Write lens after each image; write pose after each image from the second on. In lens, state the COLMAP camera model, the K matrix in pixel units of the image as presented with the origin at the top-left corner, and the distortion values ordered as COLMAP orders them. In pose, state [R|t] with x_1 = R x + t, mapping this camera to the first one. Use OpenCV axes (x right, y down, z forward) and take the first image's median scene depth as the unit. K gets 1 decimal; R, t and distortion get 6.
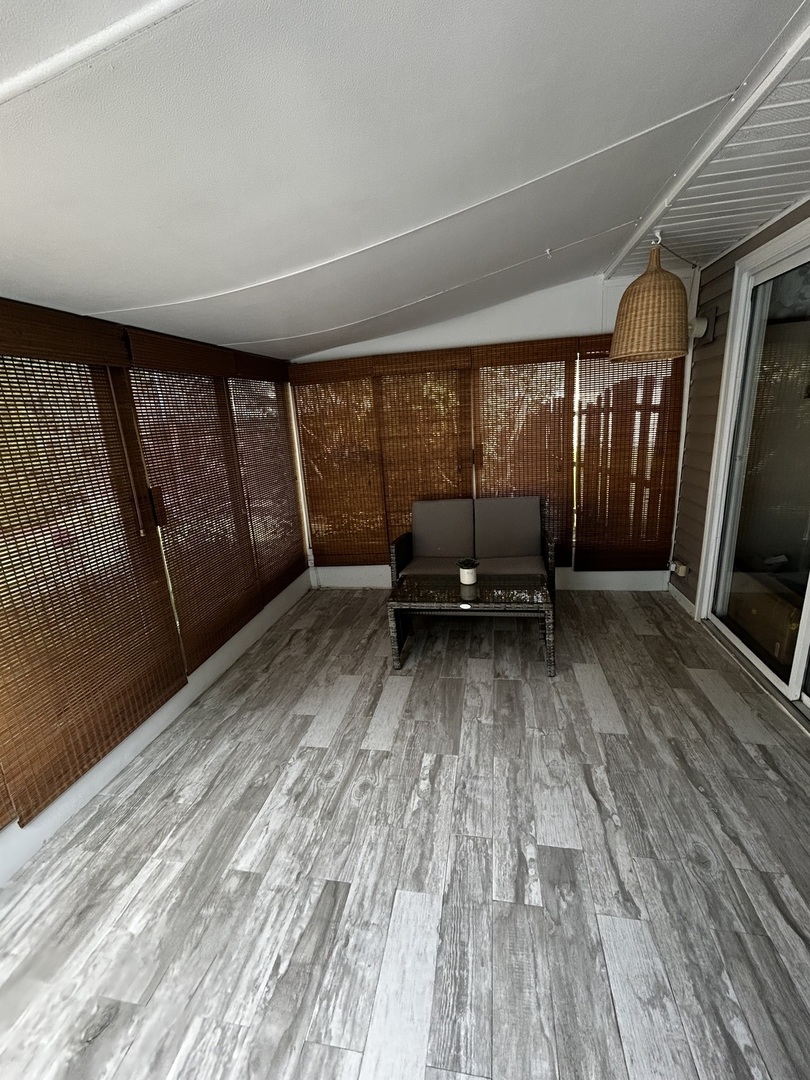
lens RADIAL K [[455.1, 0, 404.1], [0, 455.1, 536.2], [0, 0, 1]] dist [-0.016754, -0.000047]
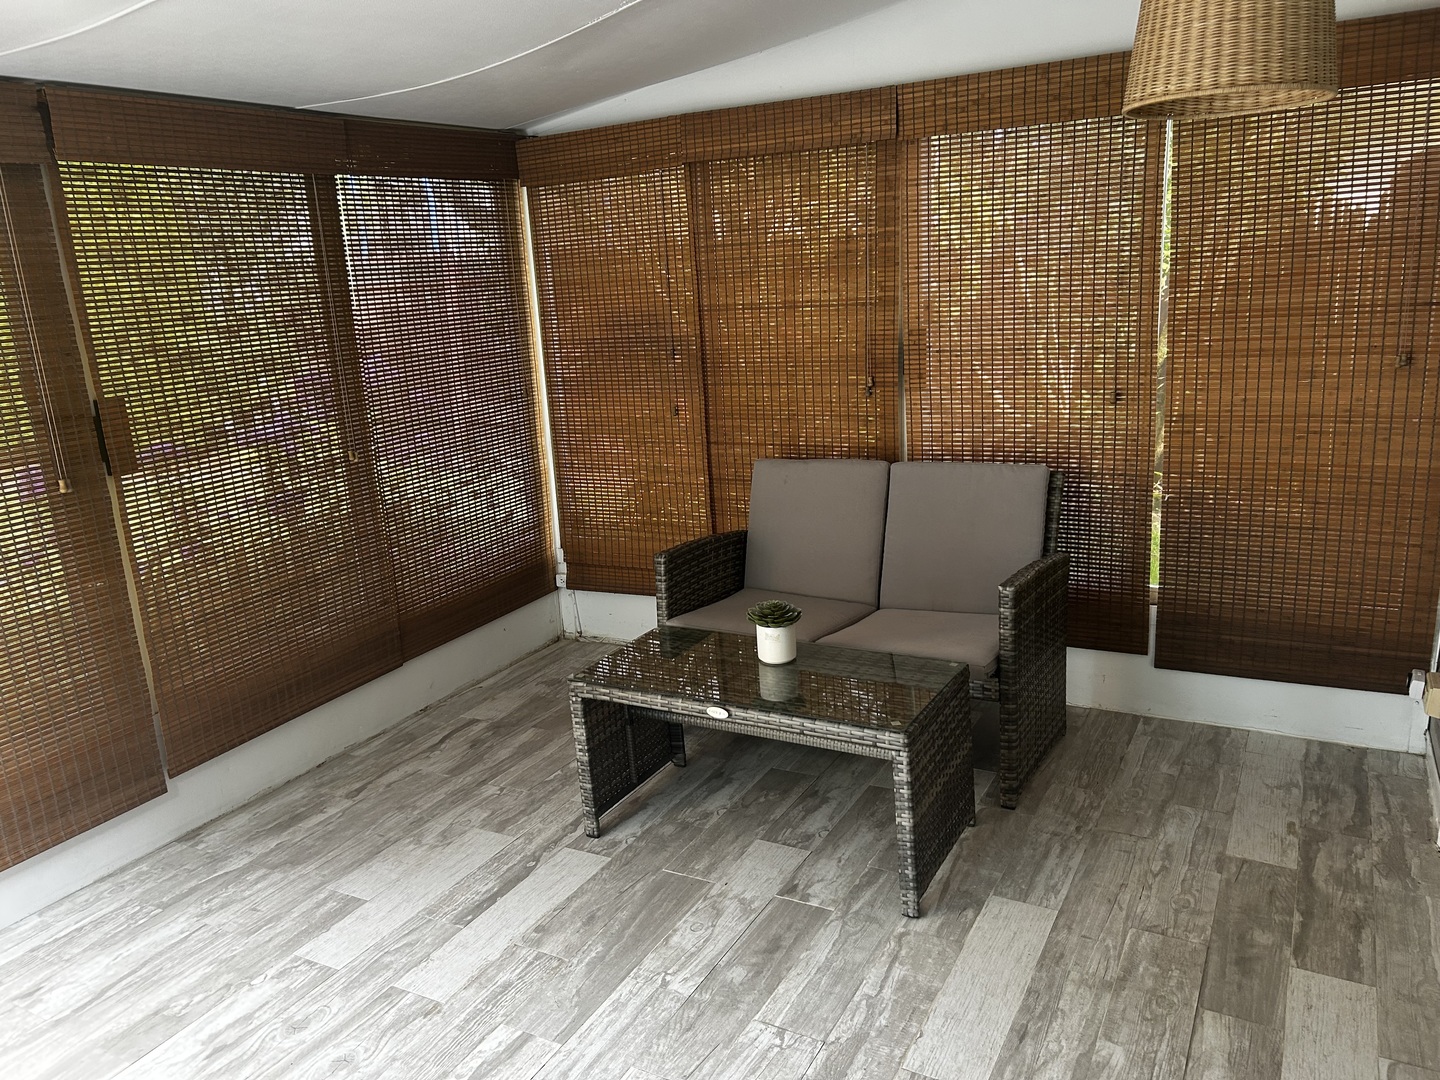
lens RADIAL K [[1081.4, 0, 722.1], [0, 1081.4, 541.2], [0, 0, 1]] dist [0.006528, -0.008558]
pose [[0.950482, 0.085613, -0.298753, 0.394019], [-0.081928, 0.996328, 0.024861, -0.028342], [0.299785, 0.000846, 0.954006, 0.037512]]
